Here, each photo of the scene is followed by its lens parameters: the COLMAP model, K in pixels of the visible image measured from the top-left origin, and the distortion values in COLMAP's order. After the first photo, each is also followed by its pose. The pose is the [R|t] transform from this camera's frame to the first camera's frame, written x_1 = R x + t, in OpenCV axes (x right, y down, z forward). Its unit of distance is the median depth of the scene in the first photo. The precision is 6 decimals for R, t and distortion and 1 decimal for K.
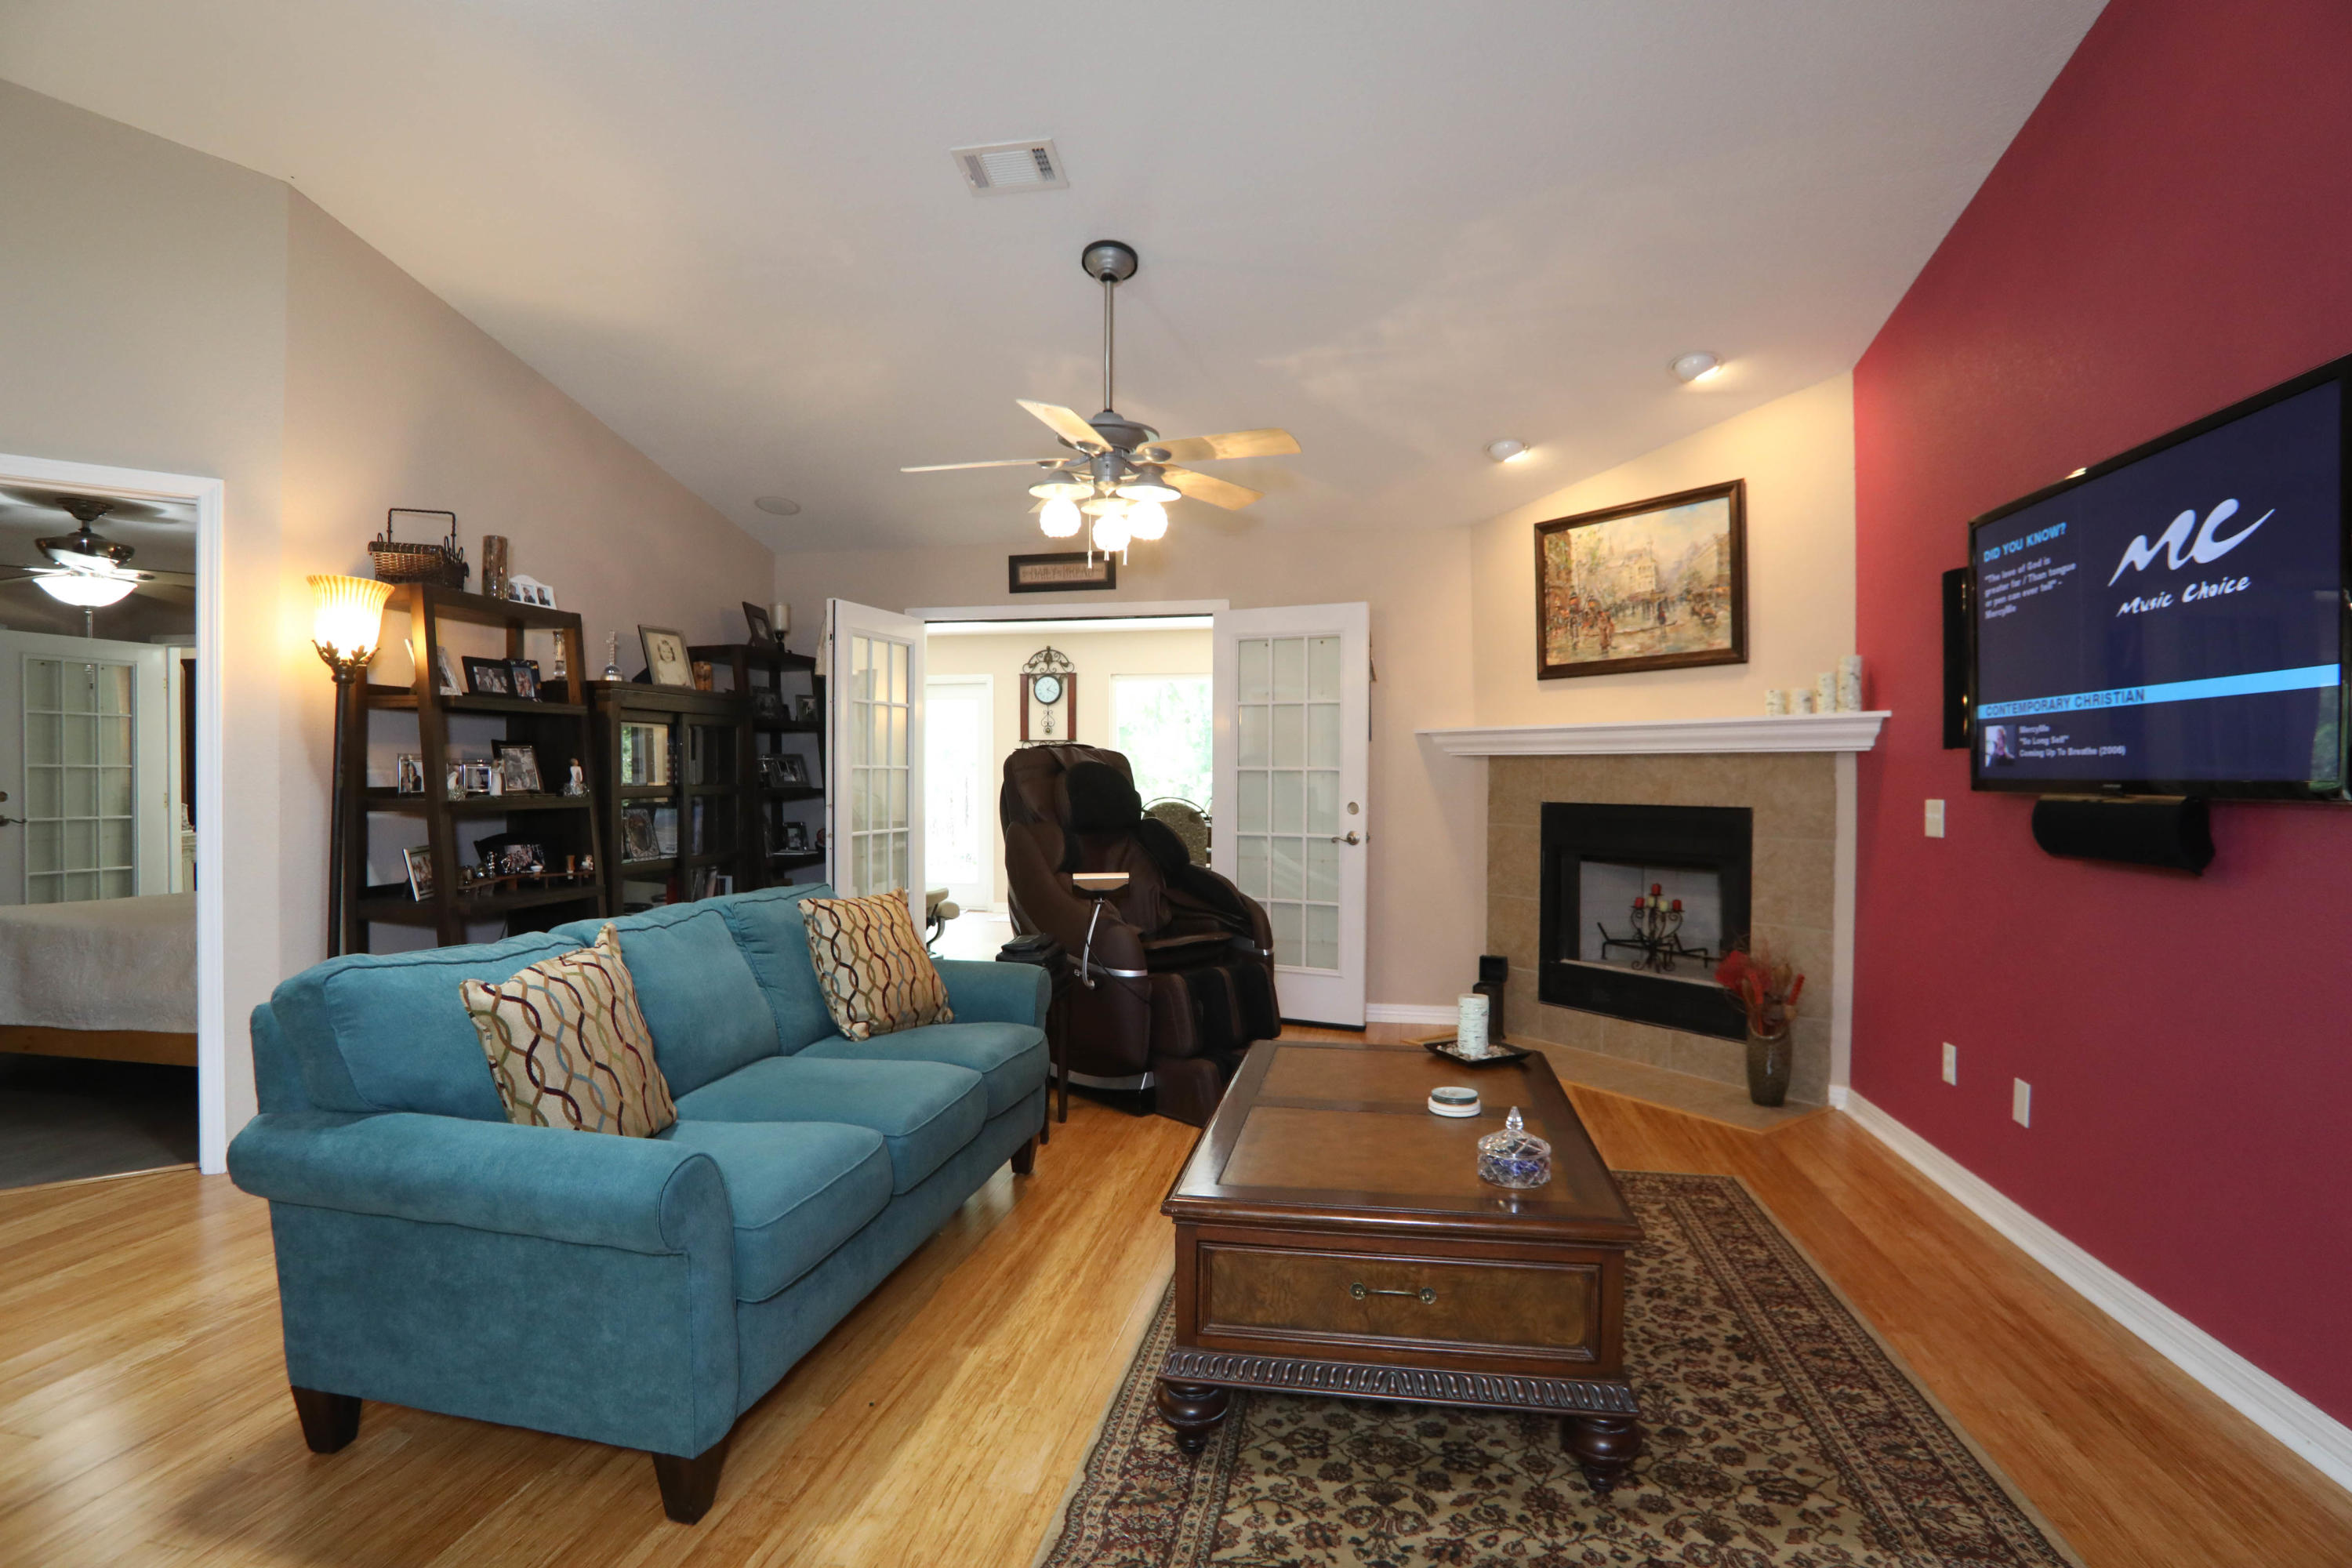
lens RADIAL K [[1150.8, 0, 1176.0], [0, 1150.8, 784.0], [0, 0, 1]] dist [-0.088910, 0.040064]
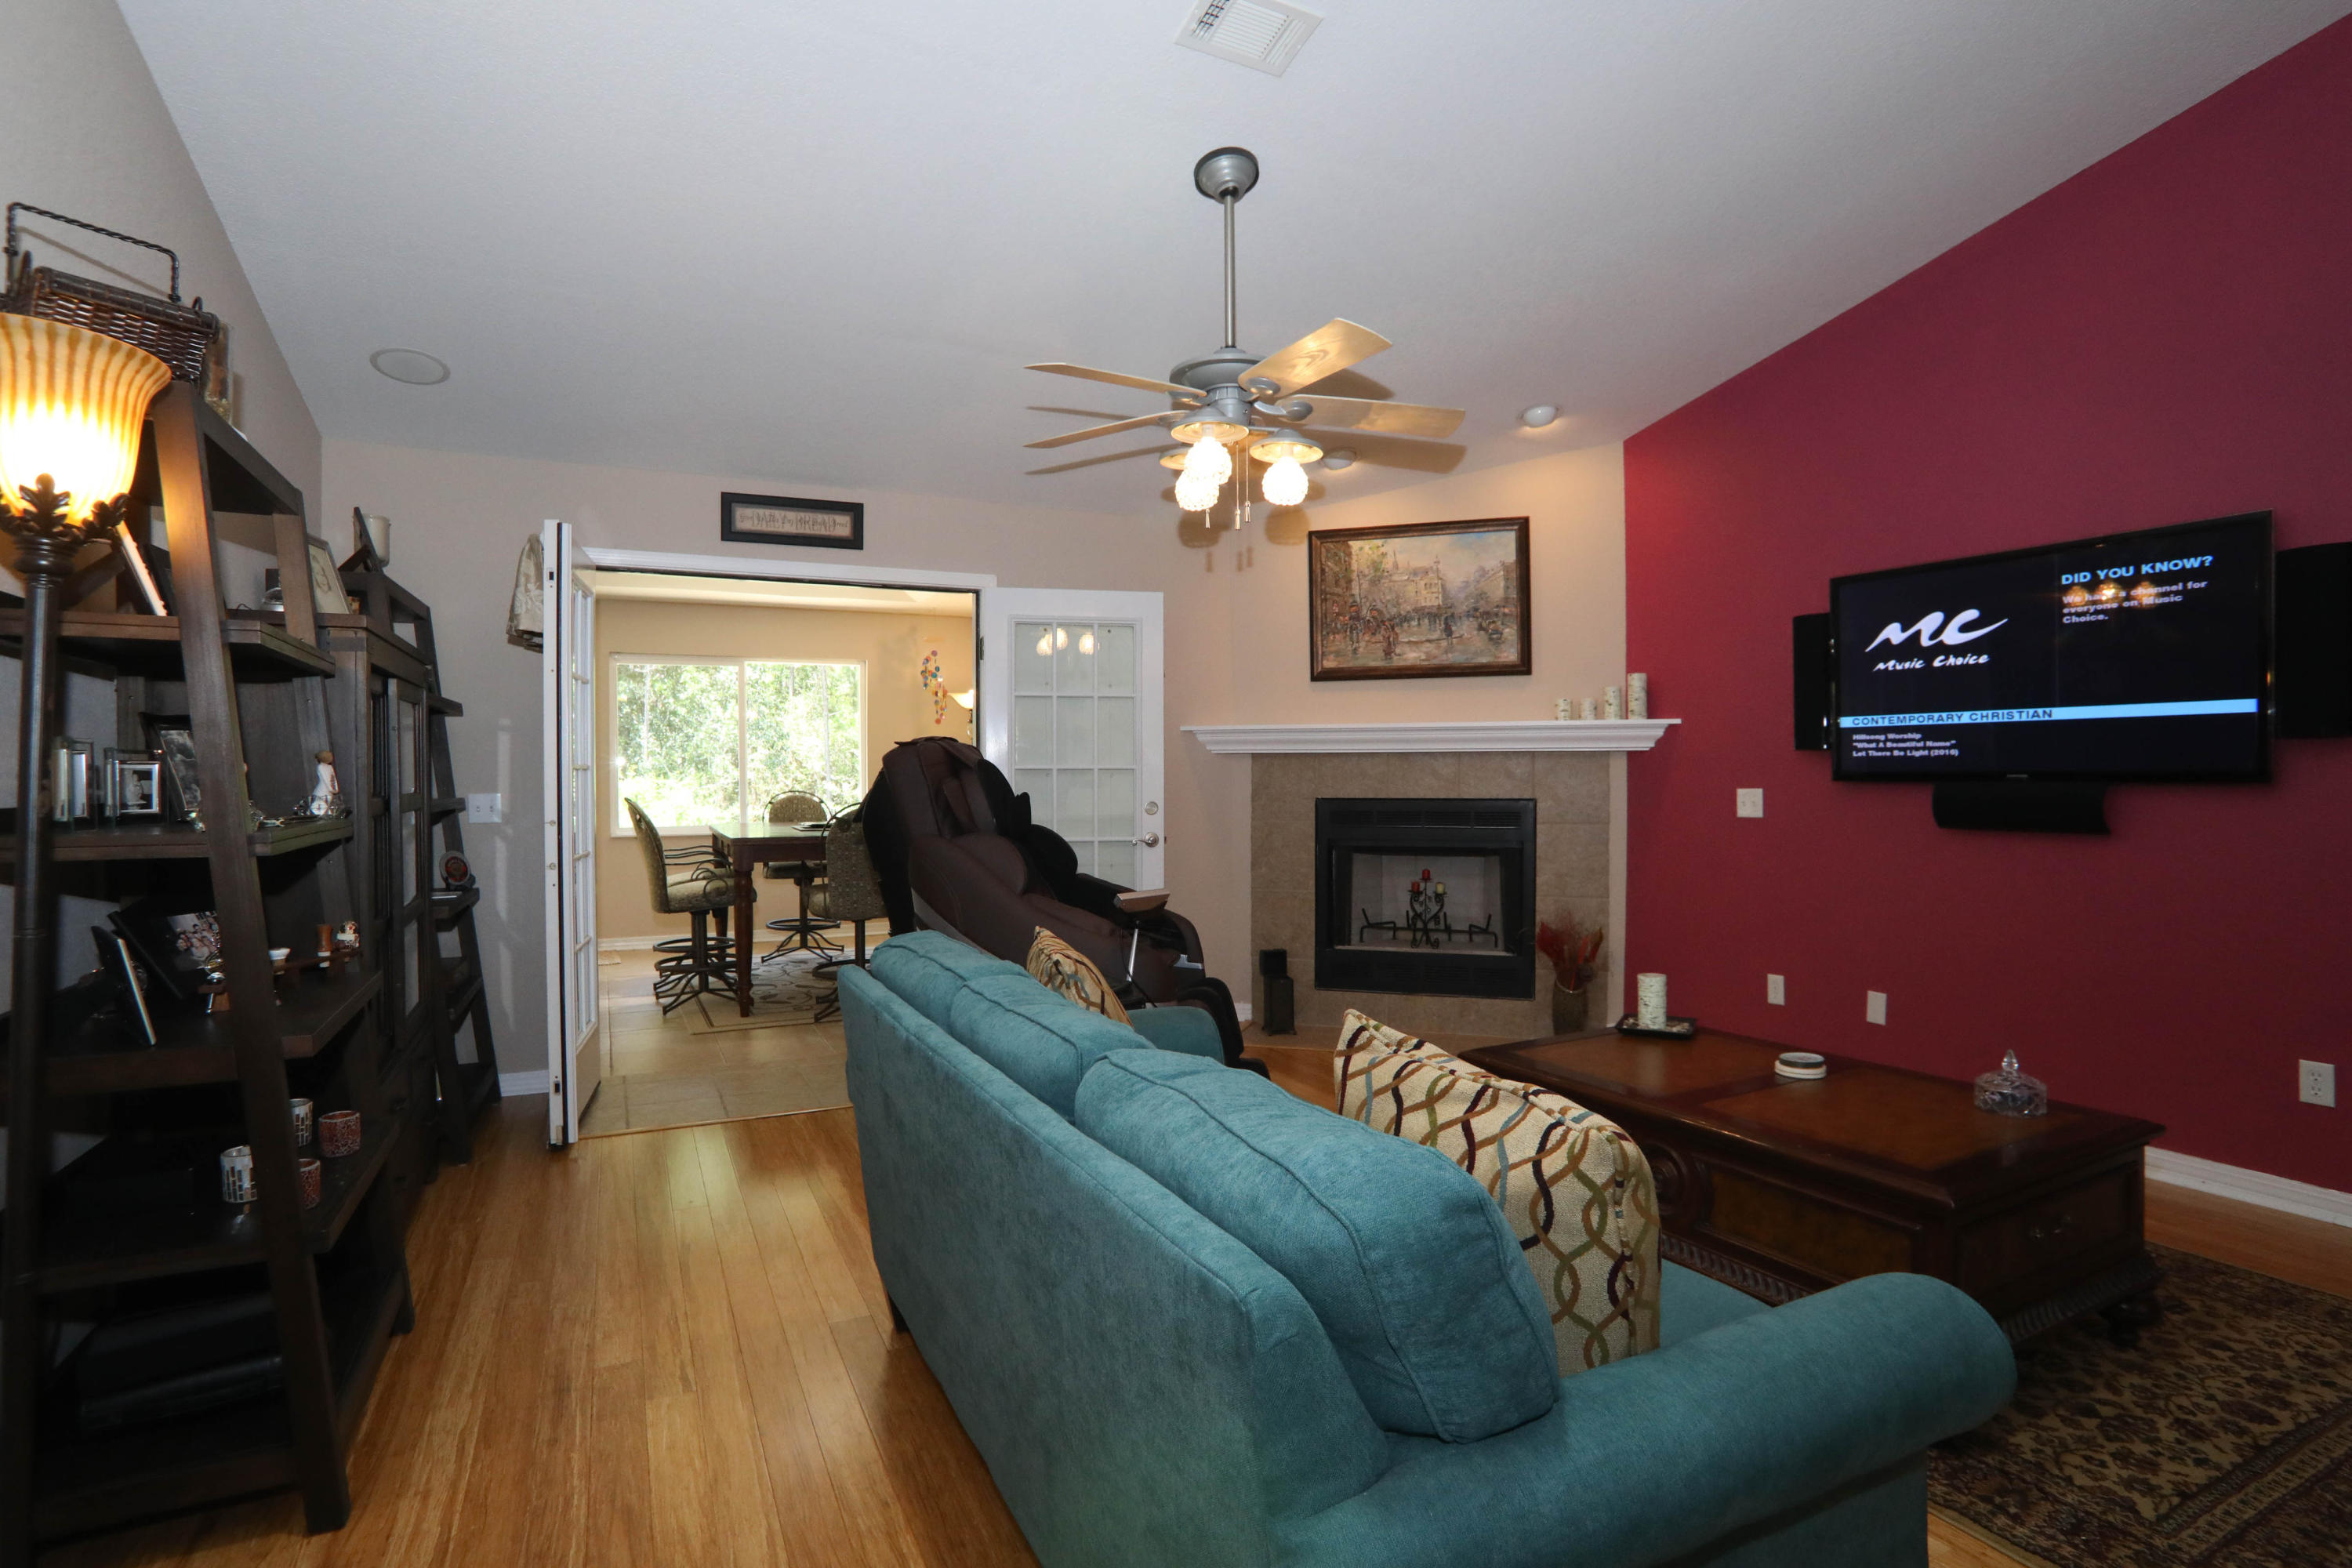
lens RADIAL K [[1150.8, 0, 1176.0], [0, 1150.8, 784.0], [0, 0, 1]] dist [-0.088910, 0.040064]
pose [[0.792311, -0.011143, 0.610016, -0.466415], [0.011275, 0.999930, 0.003621, -0.002673], [-0.610013, 0.004009, 0.792381, 0.266942]]
